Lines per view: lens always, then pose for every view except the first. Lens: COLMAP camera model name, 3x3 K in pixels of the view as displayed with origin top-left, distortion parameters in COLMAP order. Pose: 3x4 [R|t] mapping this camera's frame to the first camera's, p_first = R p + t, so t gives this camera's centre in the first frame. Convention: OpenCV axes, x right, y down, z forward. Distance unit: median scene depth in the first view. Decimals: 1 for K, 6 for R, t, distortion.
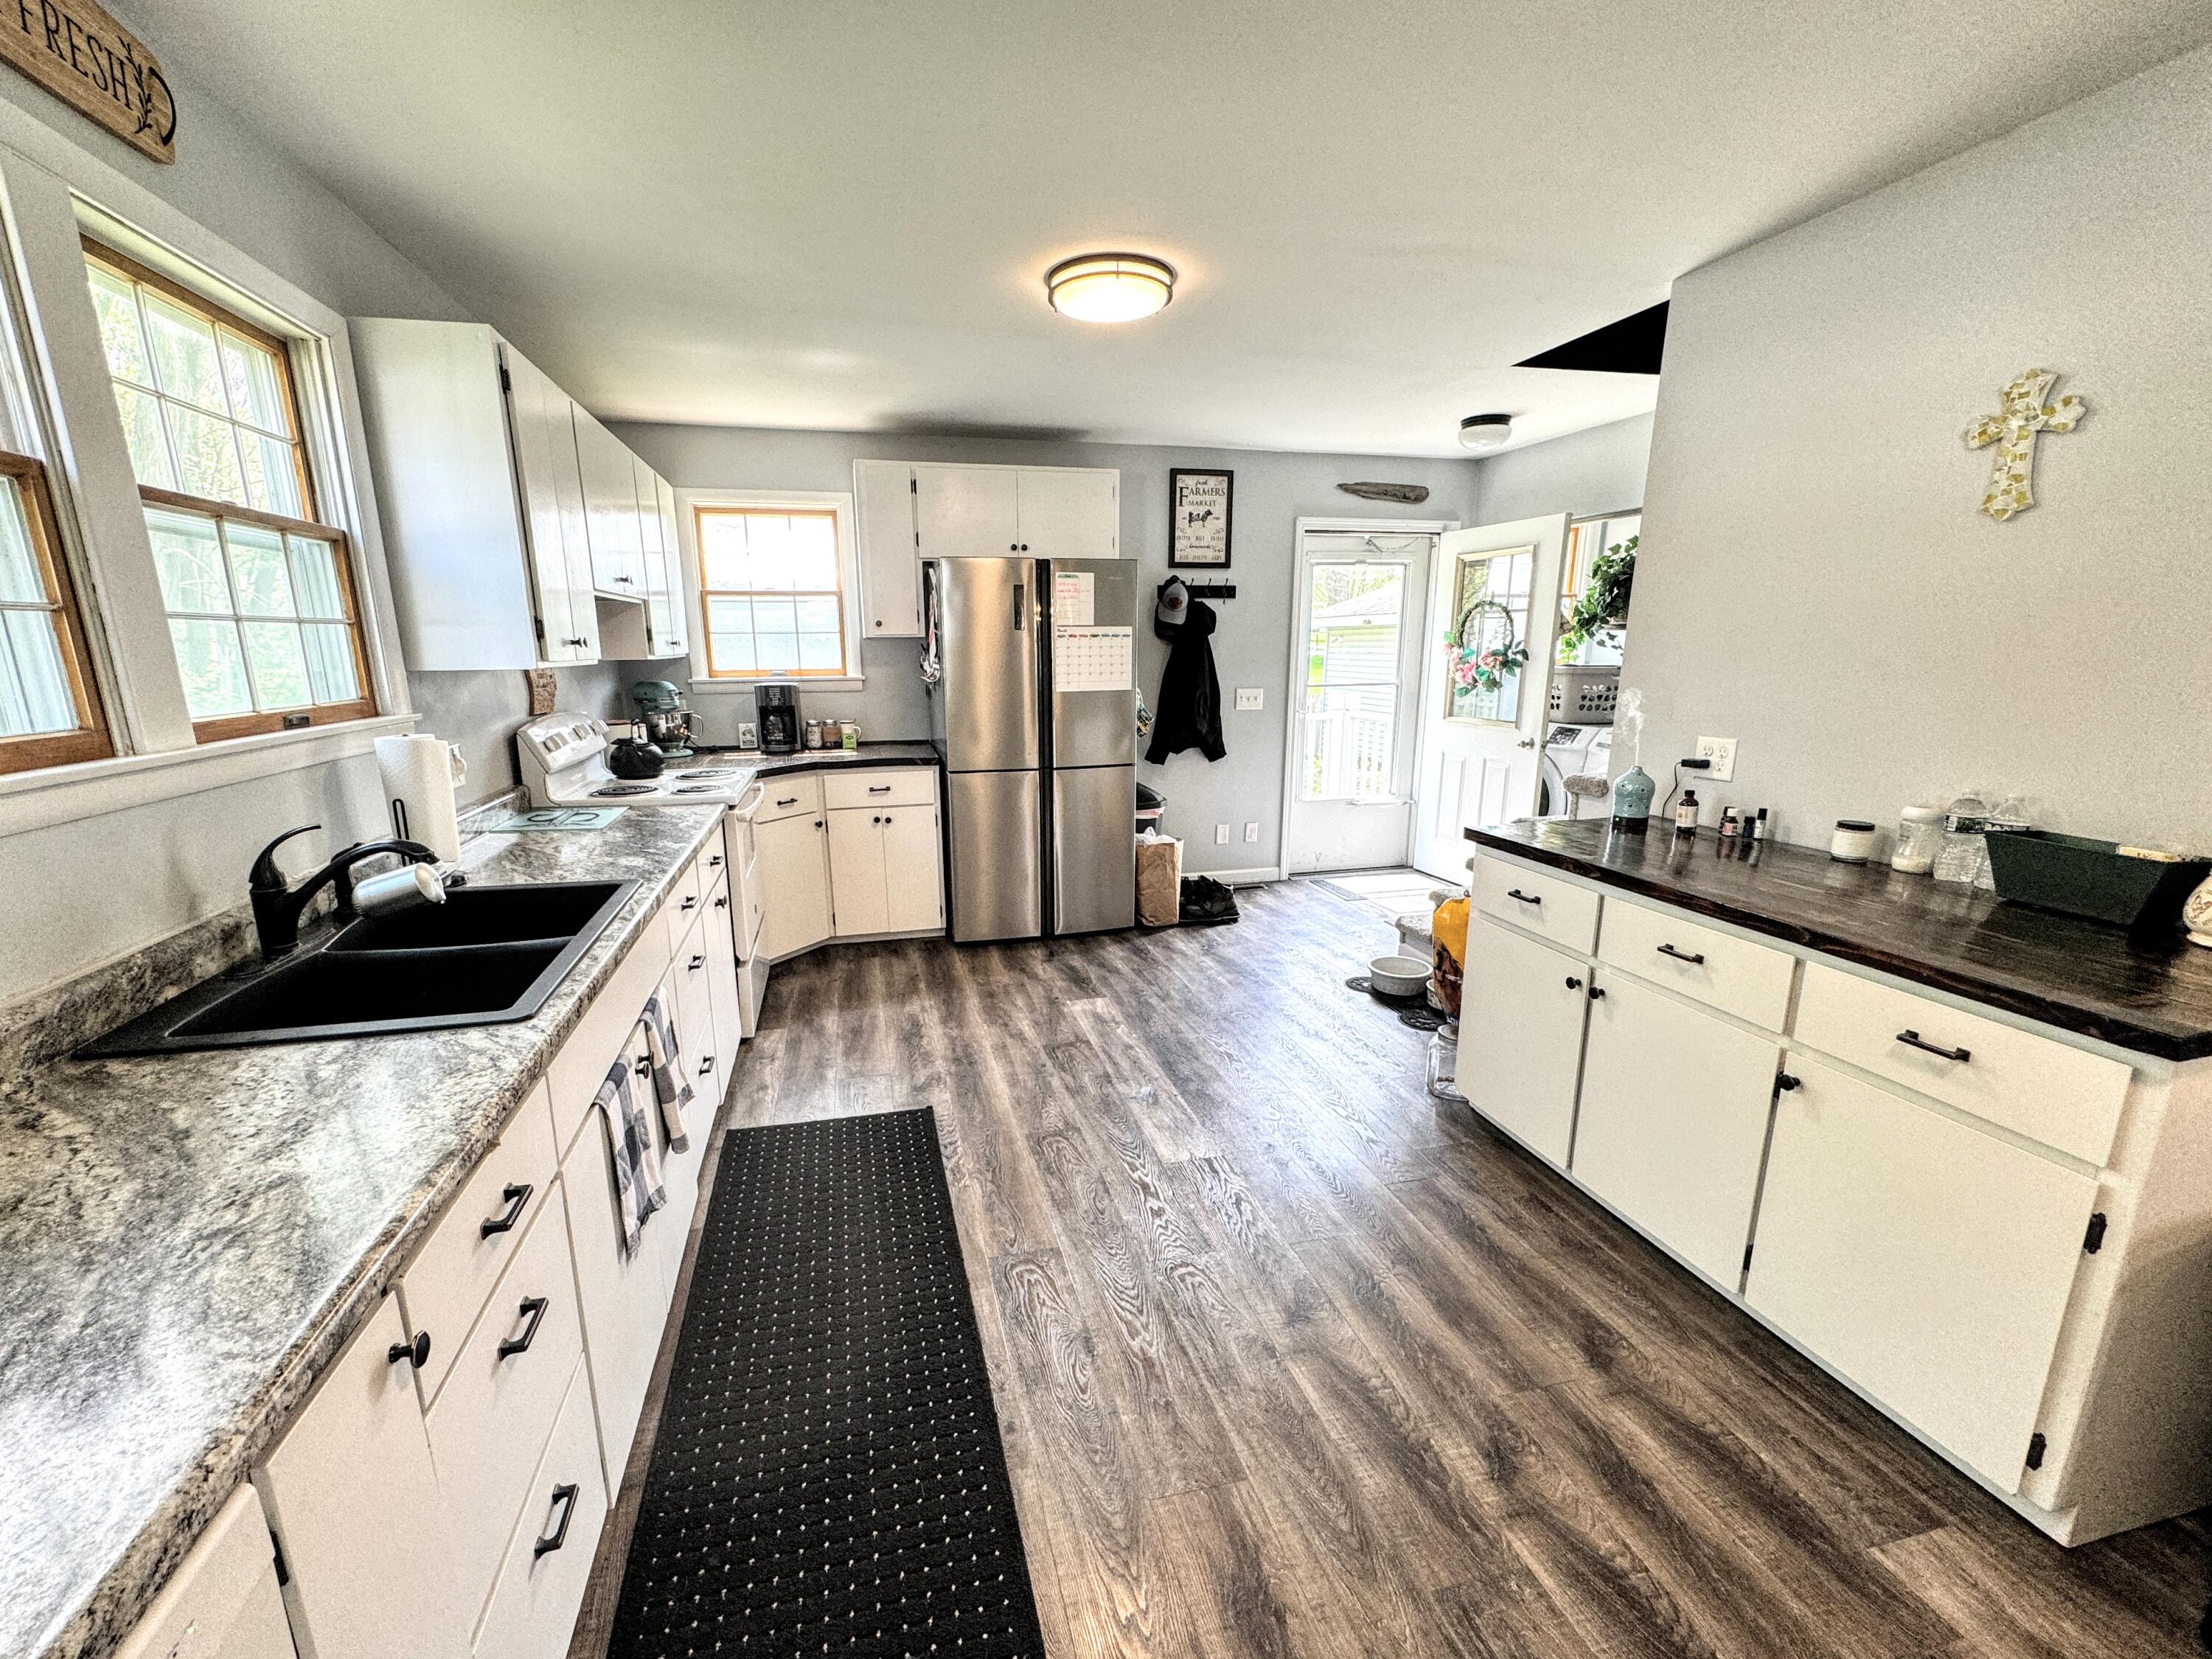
lens RADIAL K [[910.0, 0, 1068.1], [0, 910.0, 863.7], [0, 0, 1]] dist [-0.007449, -0.000461]
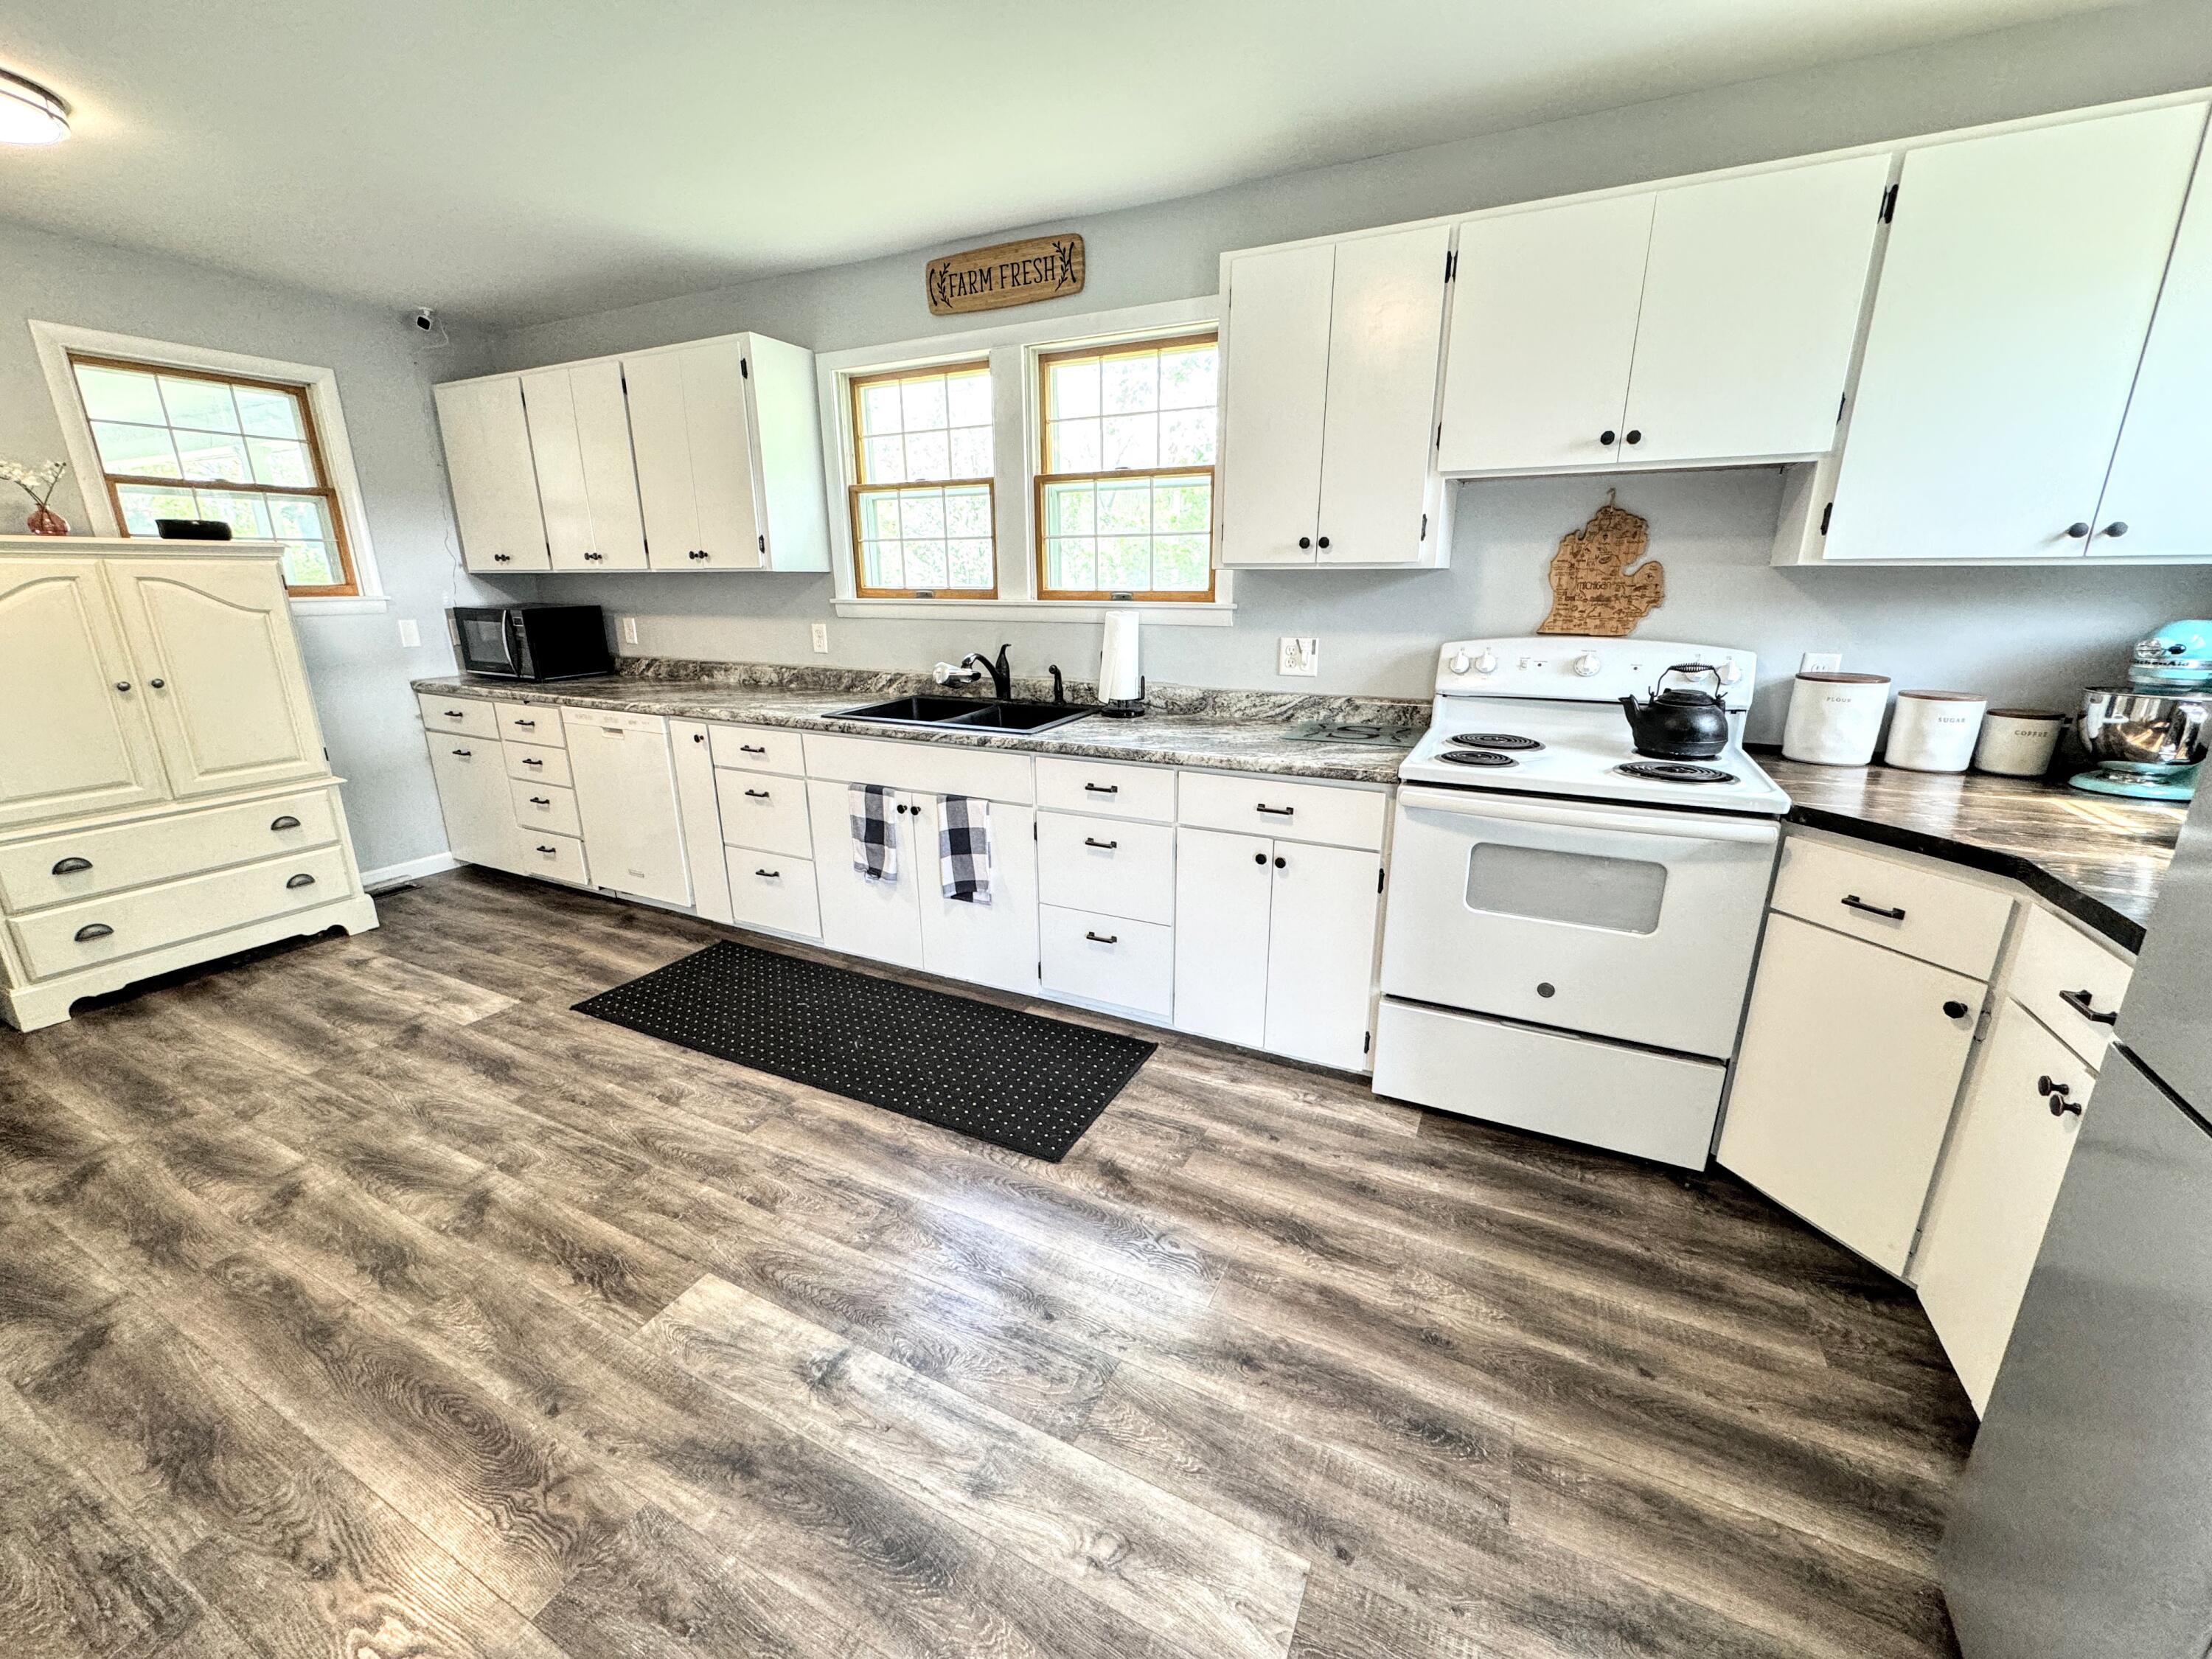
lens RADIAL K [[880.8, 0, 1103.5], [0, 880.8, 831.5], [0, 0, 1]] dist [-0.001167, 0.000180]
pose [[-0.638196, 0.223300, -0.736778, 0.245793], [-0.175162, 0.889797, 0.421401, -0.237568], [0.749682, 0.397992, -0.528752, 1.050565]]
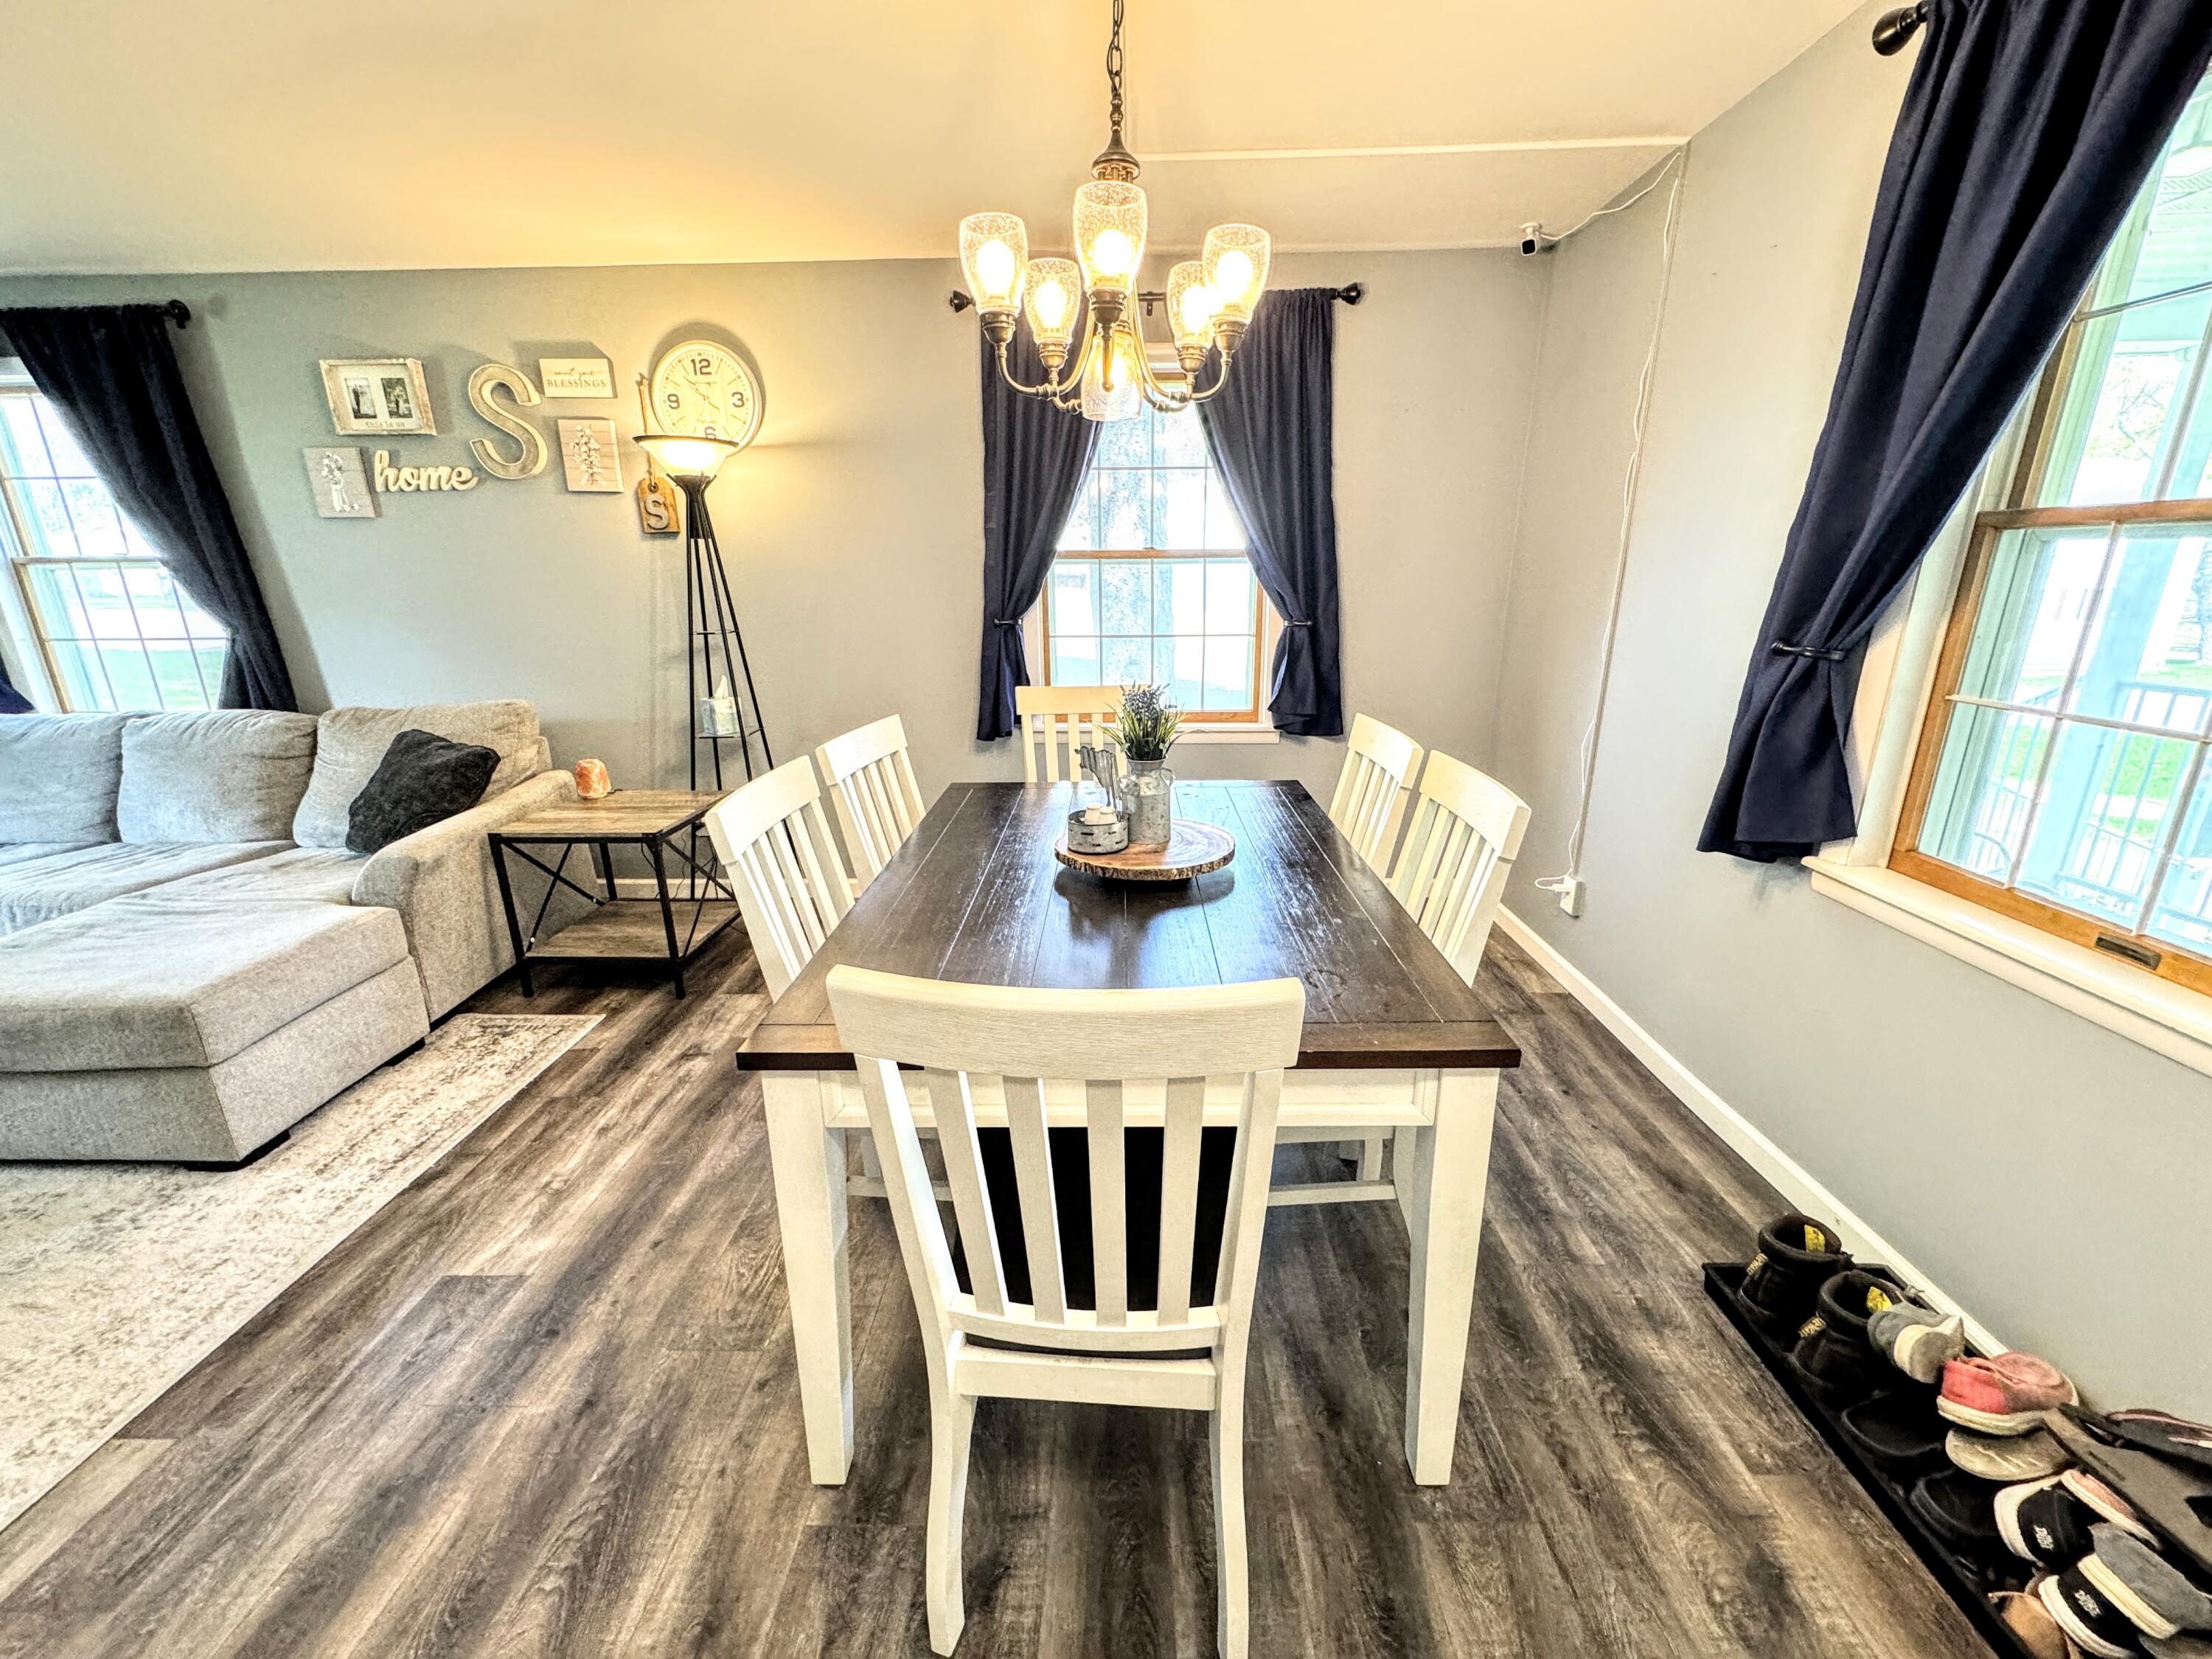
lens RADIAL K [[880.8, 0, 1107.2], [0, 880.8, 829.2], [0, 0, 1]] dist [-0.001167, 0.000180]
pose [[-0.969184, -0.049468, 0.241320, -0.392042], [0.078430, 0.866686, 0.492651, -0.089566], [-0.233519, 0.496396, -0.836098, 0.487178]]
